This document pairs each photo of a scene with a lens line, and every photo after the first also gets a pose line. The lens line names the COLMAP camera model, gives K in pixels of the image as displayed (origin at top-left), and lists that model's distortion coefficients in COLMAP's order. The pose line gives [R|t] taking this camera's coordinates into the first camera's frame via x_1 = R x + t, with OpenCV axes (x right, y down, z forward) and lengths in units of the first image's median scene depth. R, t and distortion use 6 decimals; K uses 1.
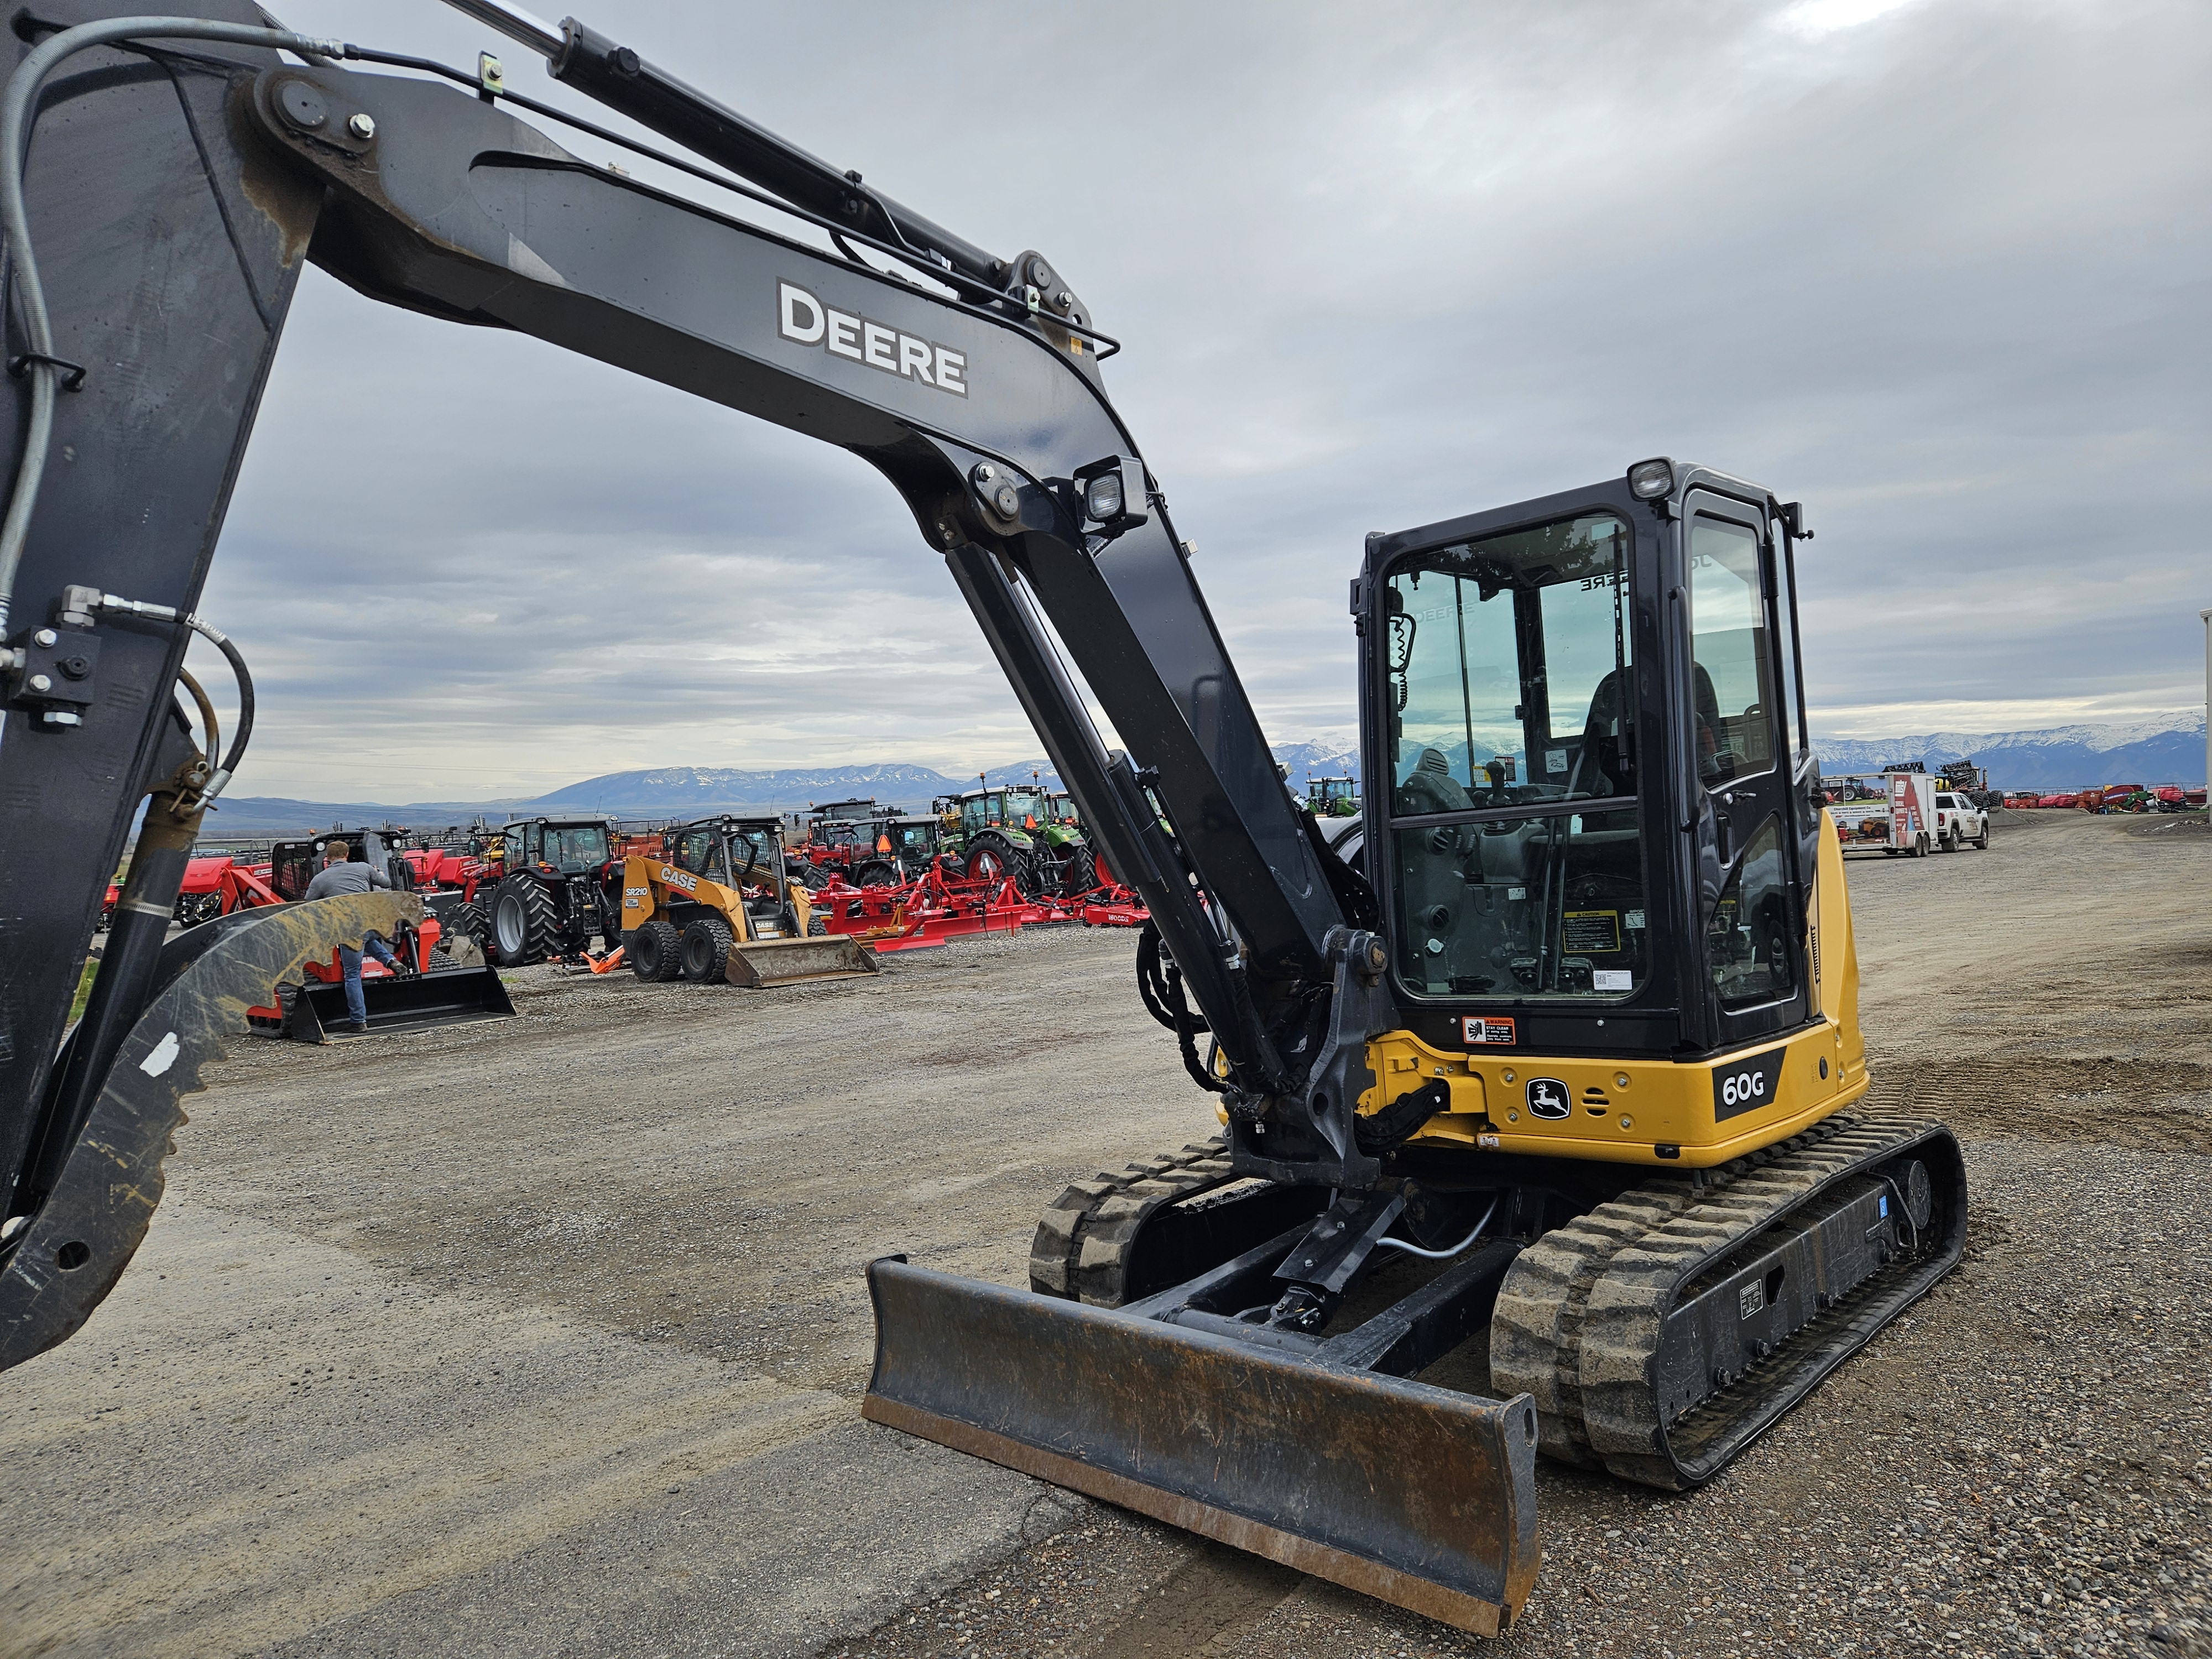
lens RADIAL K [[1472.2, 0, 1115.2], [0, 1472.2, 812.7], [0, 0, 1]] dist [0.080273, -0.067597]
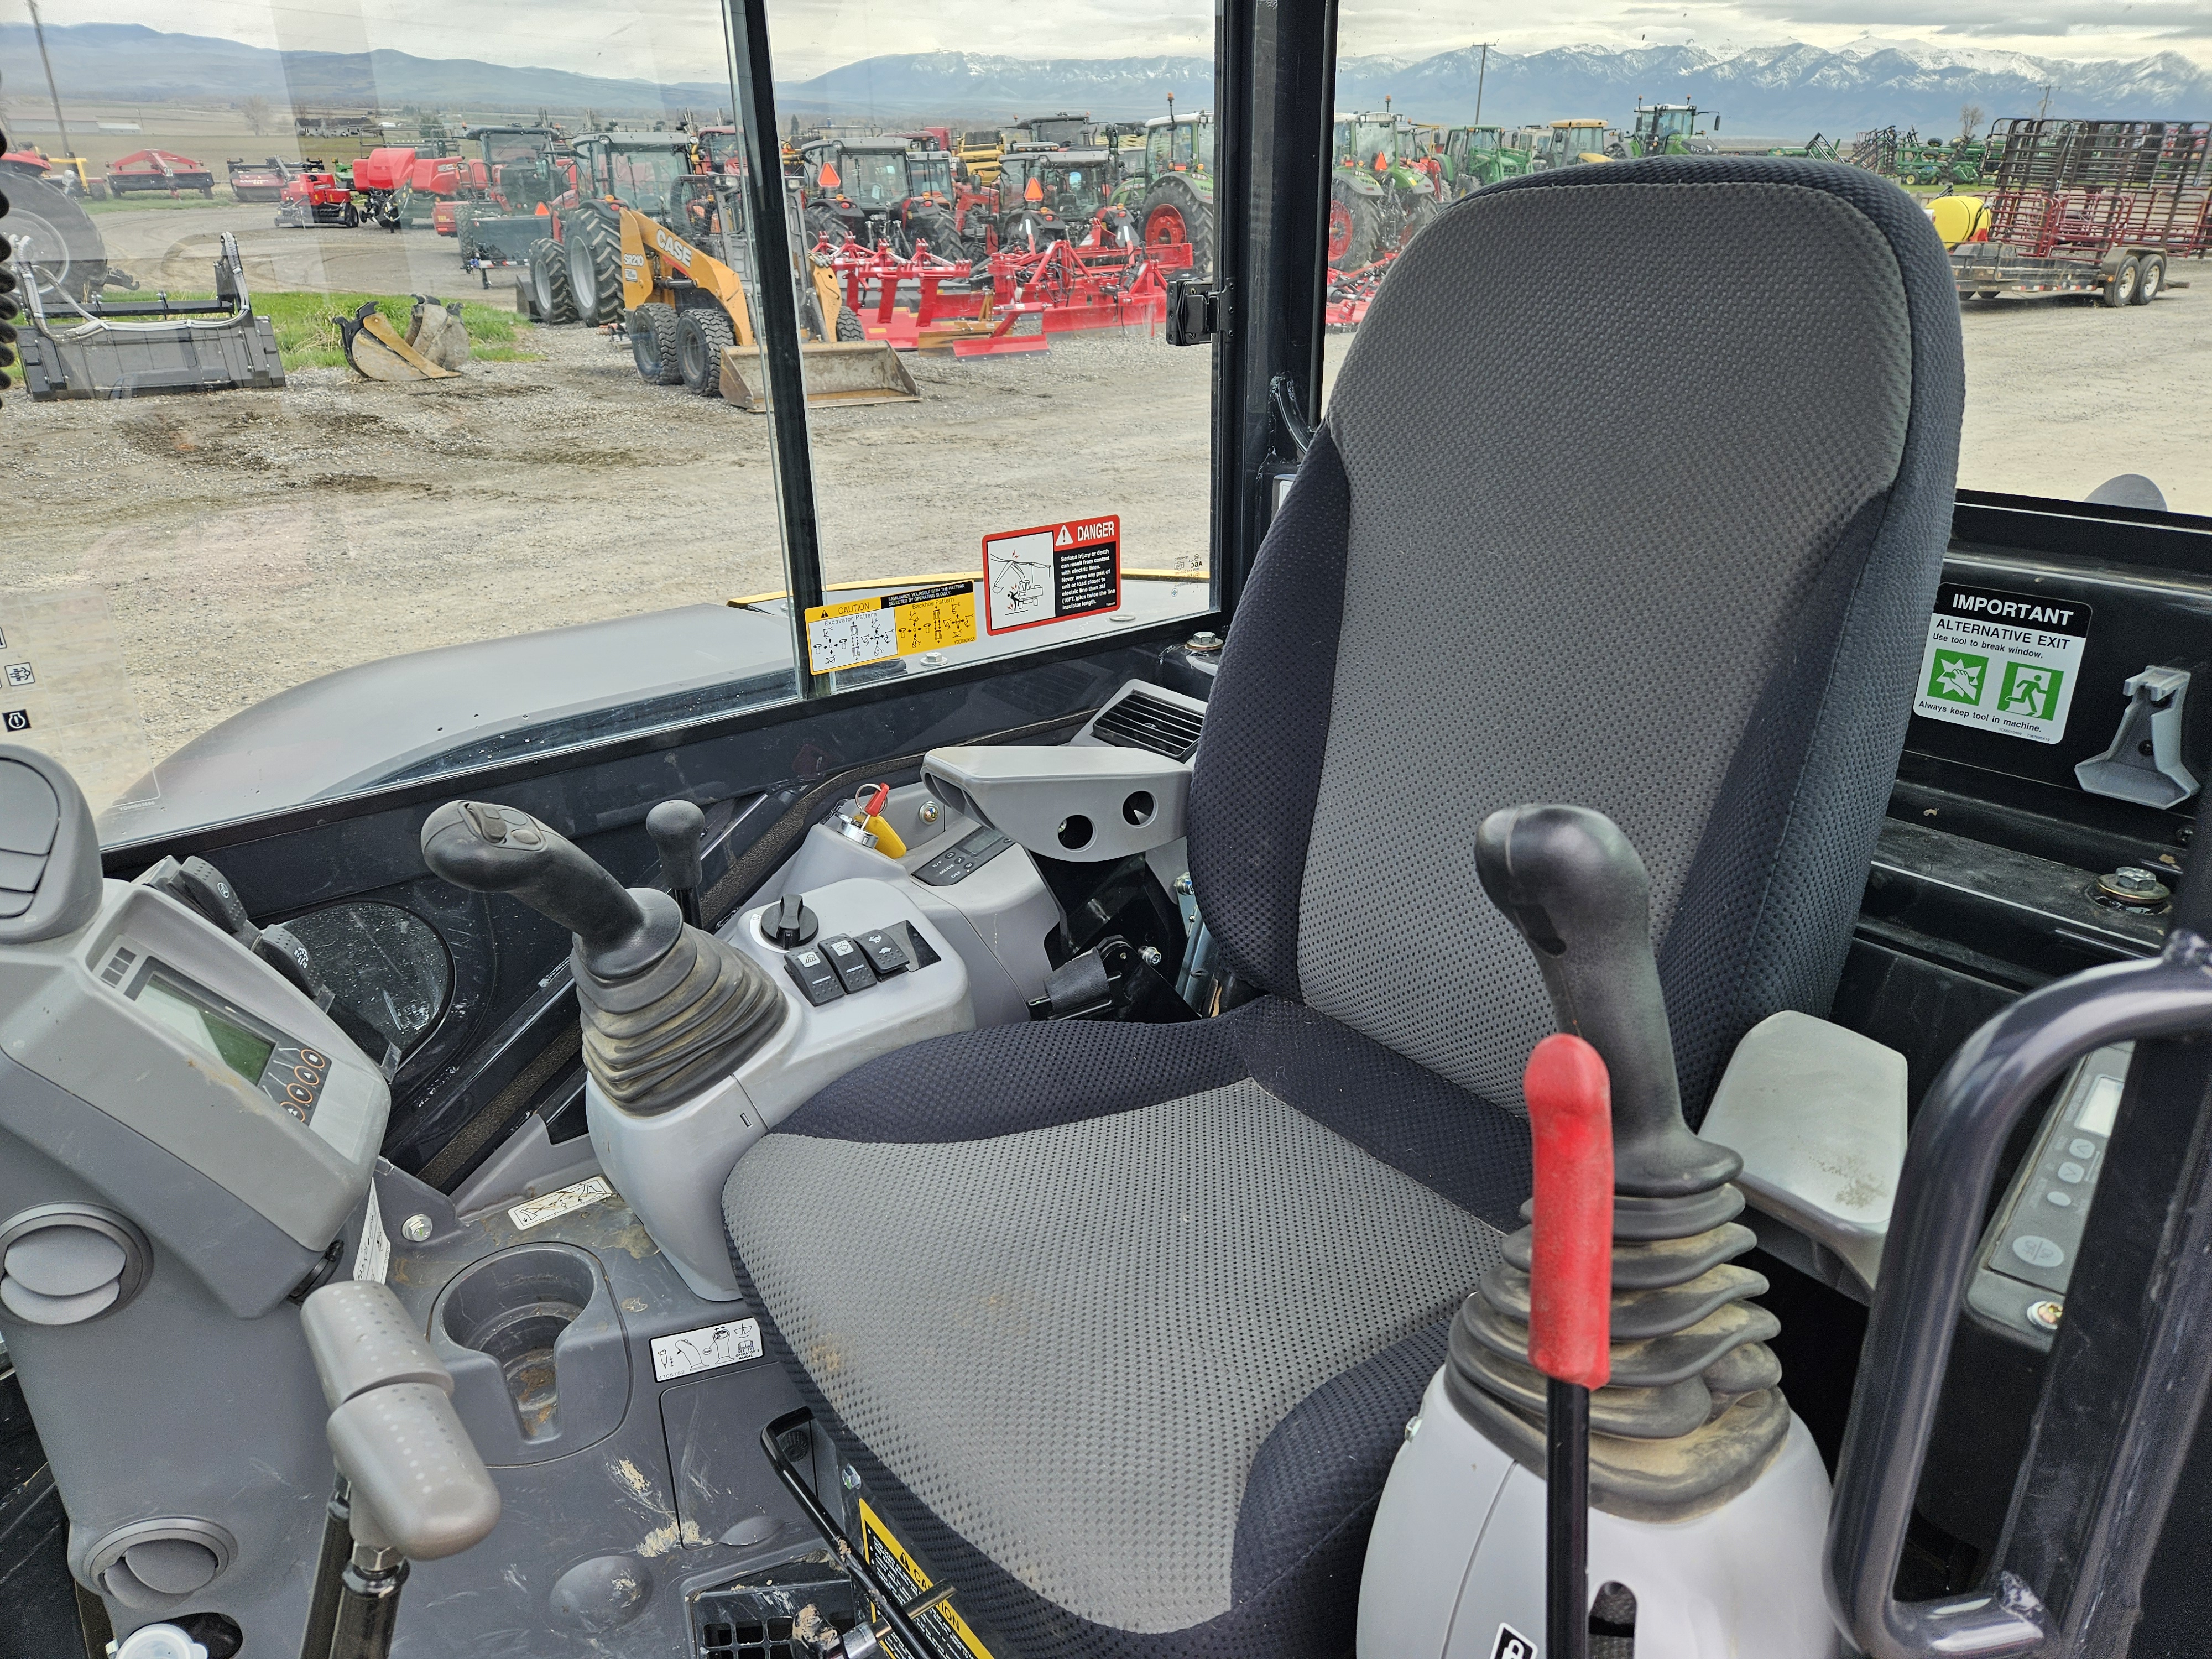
lens RADIAL K [[1472.2, 0, 1111.7], [0, 1472.2, 841.2], [0, 0, 1]] dist [0.080273, -0.067597]
pose [[0.980503, 0.120963, -0.154859, 0.389436], [-0.041927, 0.898711, 0.436533, -0.119944], [0.191978, -0.421529, 0.886260, 0.936308]]
